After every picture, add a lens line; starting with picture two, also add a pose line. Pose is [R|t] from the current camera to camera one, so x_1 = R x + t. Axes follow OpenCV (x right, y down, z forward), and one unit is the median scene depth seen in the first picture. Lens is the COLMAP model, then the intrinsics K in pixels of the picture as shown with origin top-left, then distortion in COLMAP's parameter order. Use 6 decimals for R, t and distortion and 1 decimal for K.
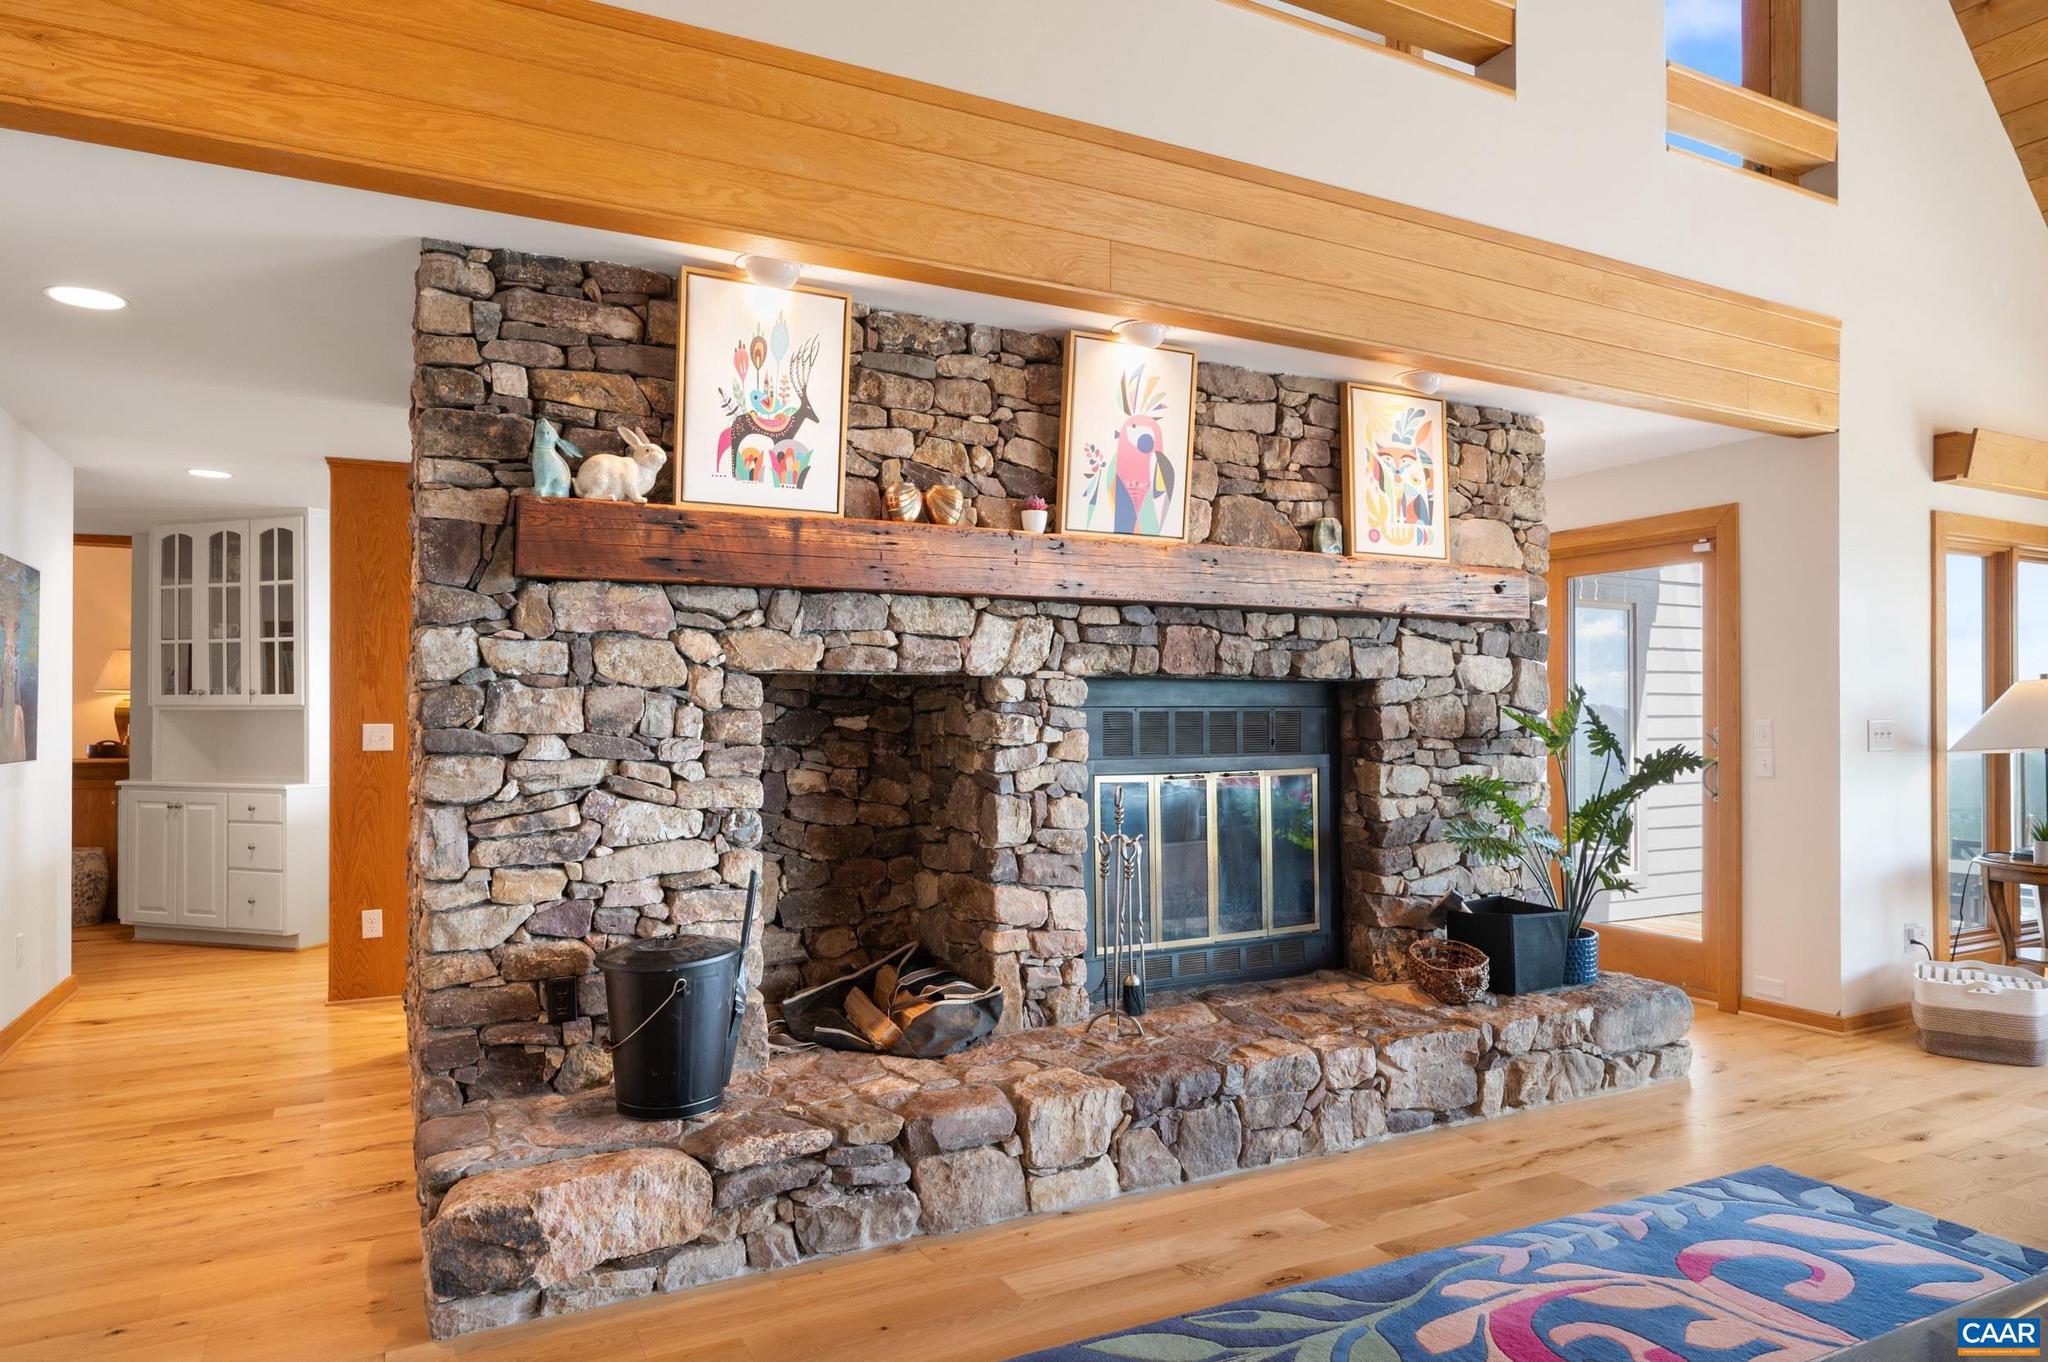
lens RADIAL K [[1225.0, 0, 1023.4], [0, 1225.0, 693.1], [0, 0, 1]] dist [-0.002712, -0.000134]
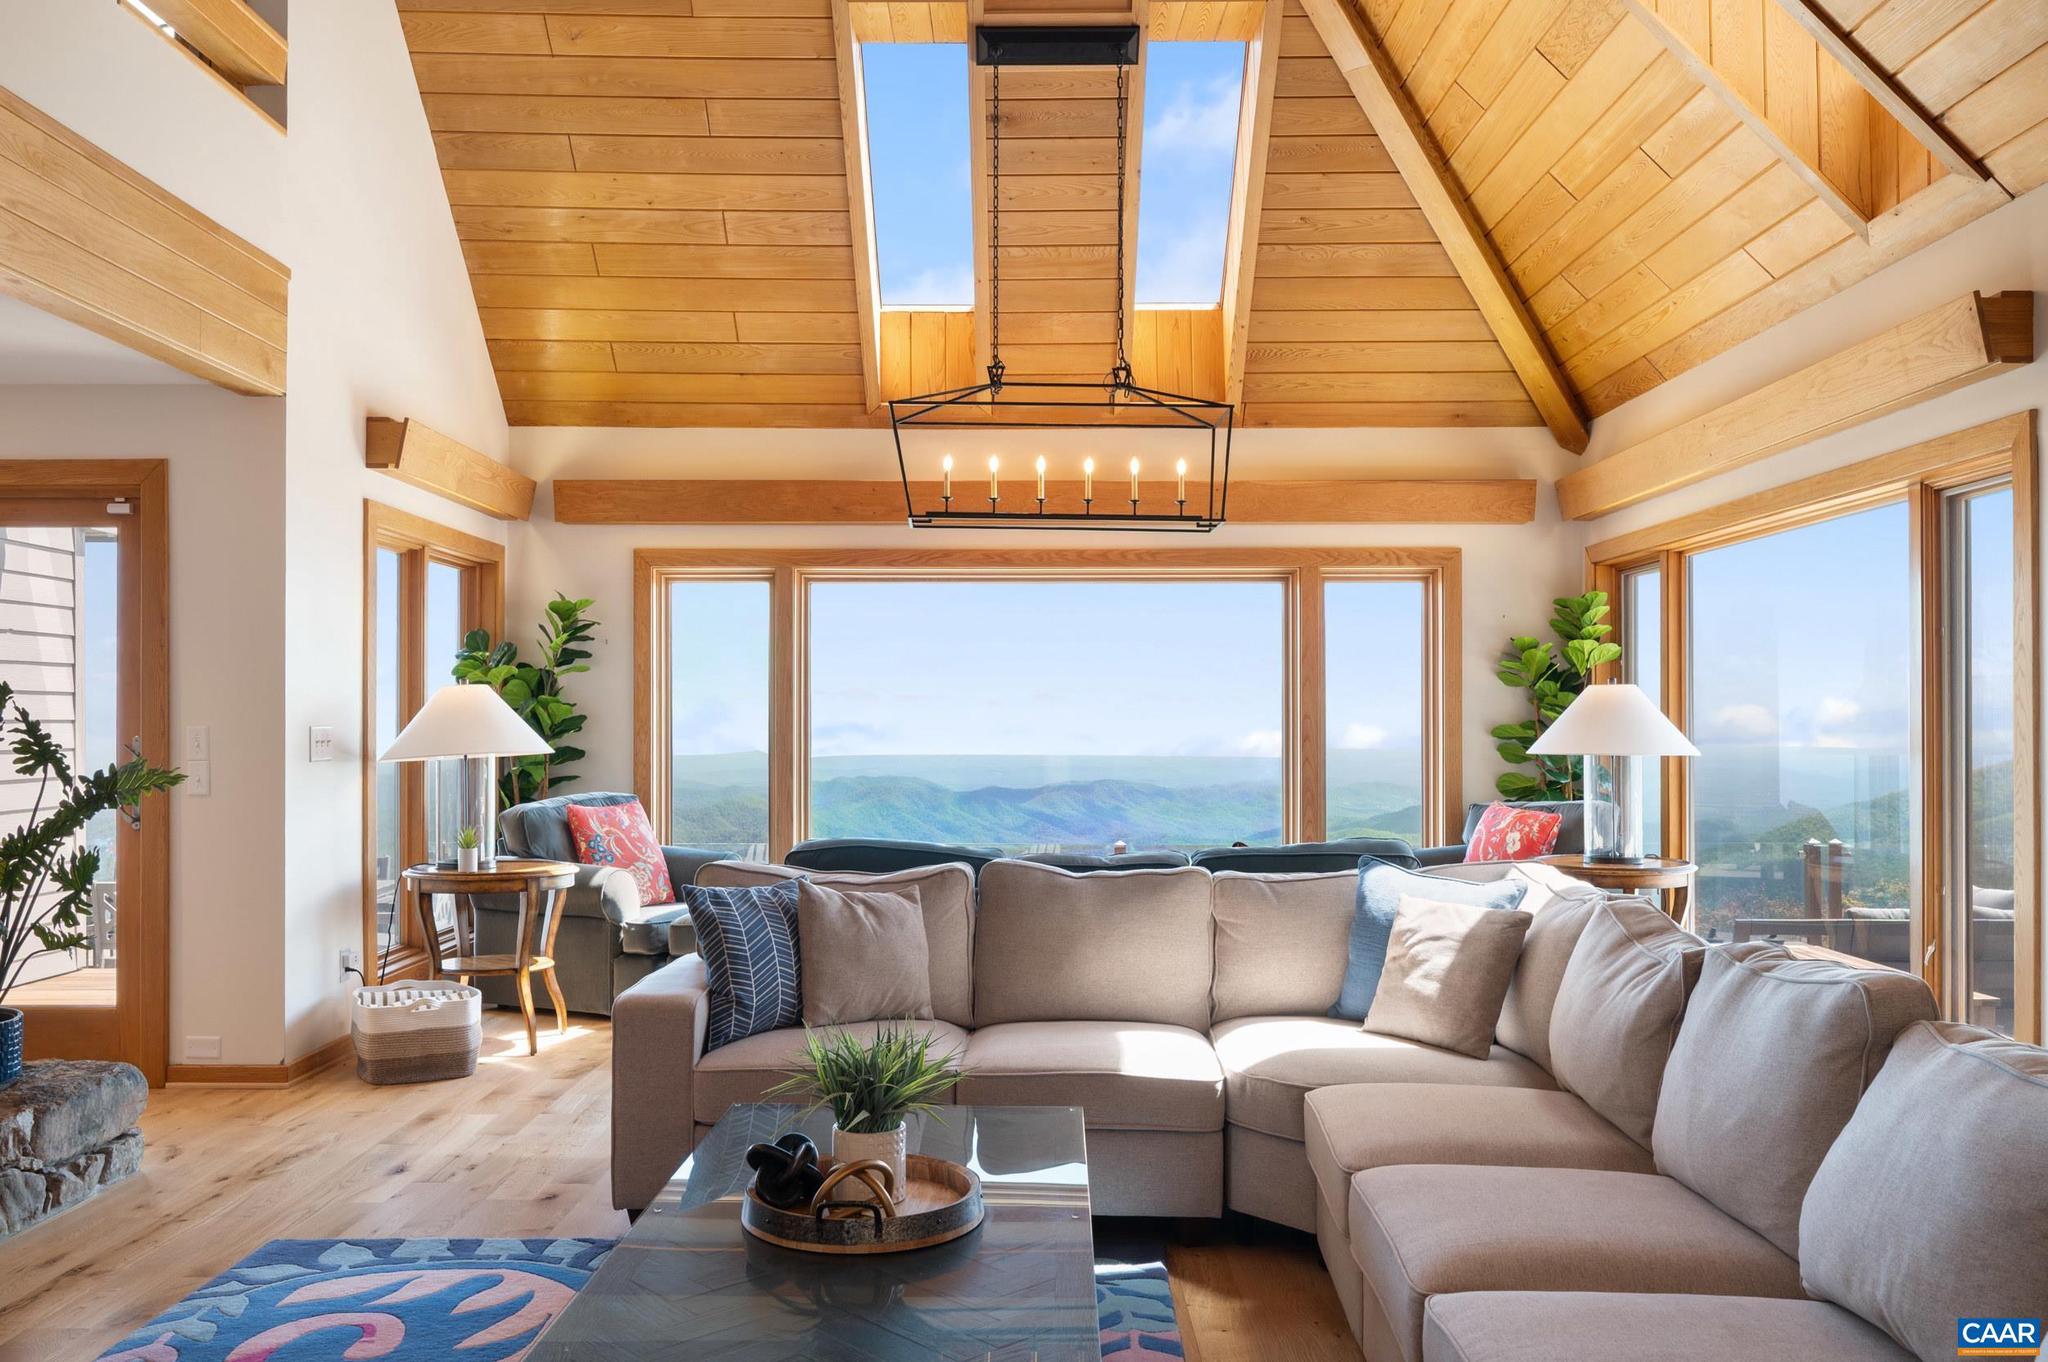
lens RADIAL K [[1573.7, 0, 1023.0], [0, 1573.7, 686.8], [0, 0, 1]] dist [0.002843, -0.002567]
pose [[0.468555, 0.020722, 0.883191, -0.103865], [-0.018354, 0.999737, -0.013719, -0.000690], [-0.883244, -0.009782, 0.468812, 0.008451]]
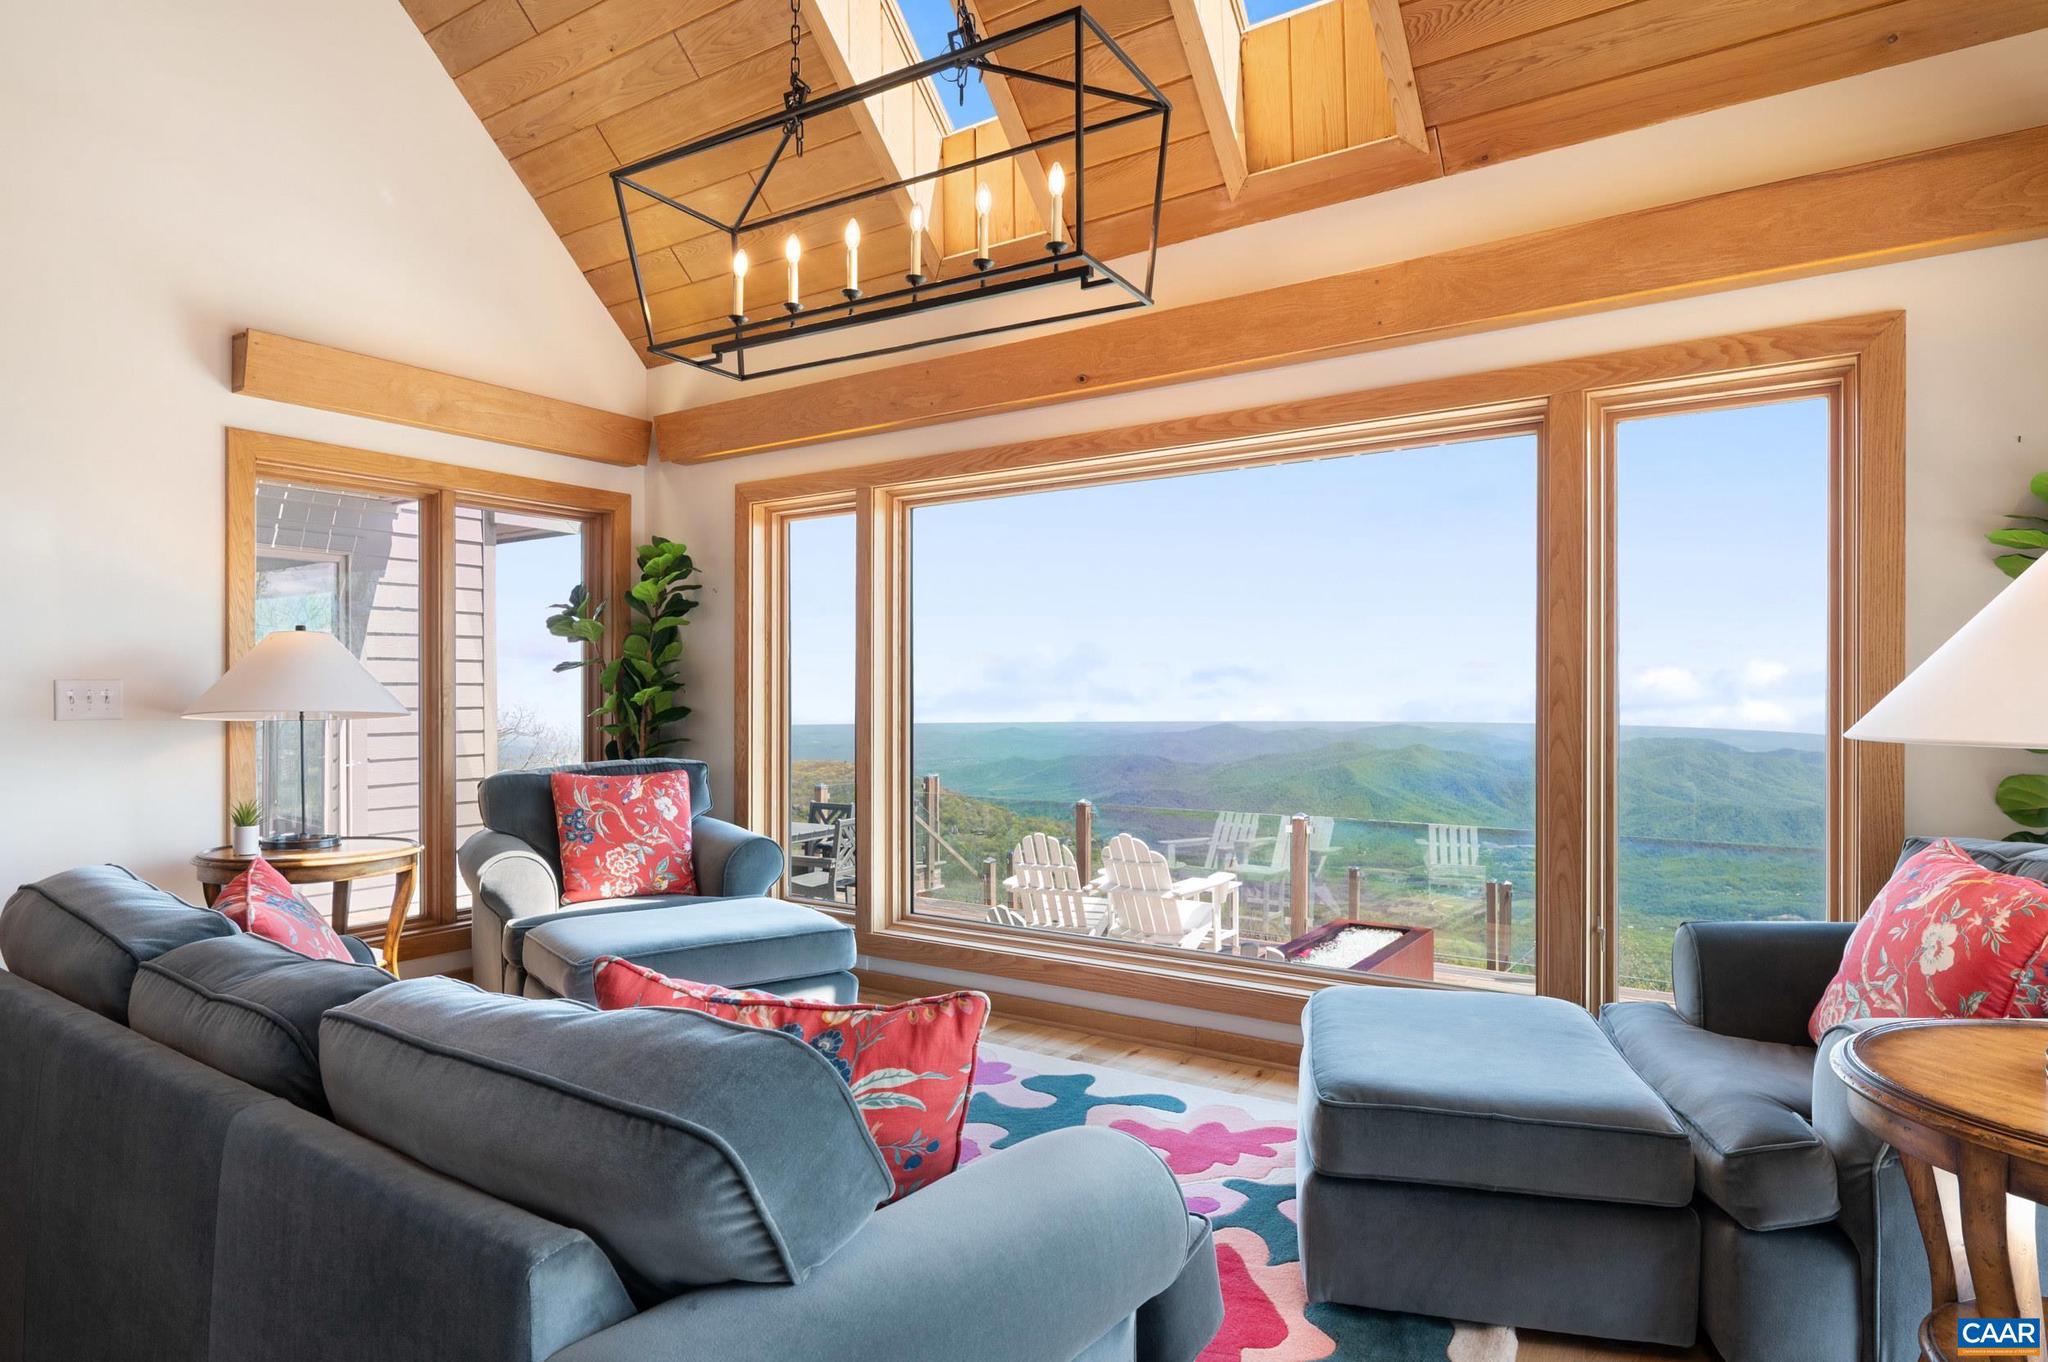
lens RADIAL K [[1163.0, 0, 1024.0], [0, 1163.0, 681.0], [0, 0, 1]] dist [-0.001791, 0.000060]
pose [[0.885535, 0.006840, 0.464522, 1.301486], [-0.010214, 0.999937, 0.004747, 0.020213], [-0.464460, -0.008948, 0.885549, 0.080638]]
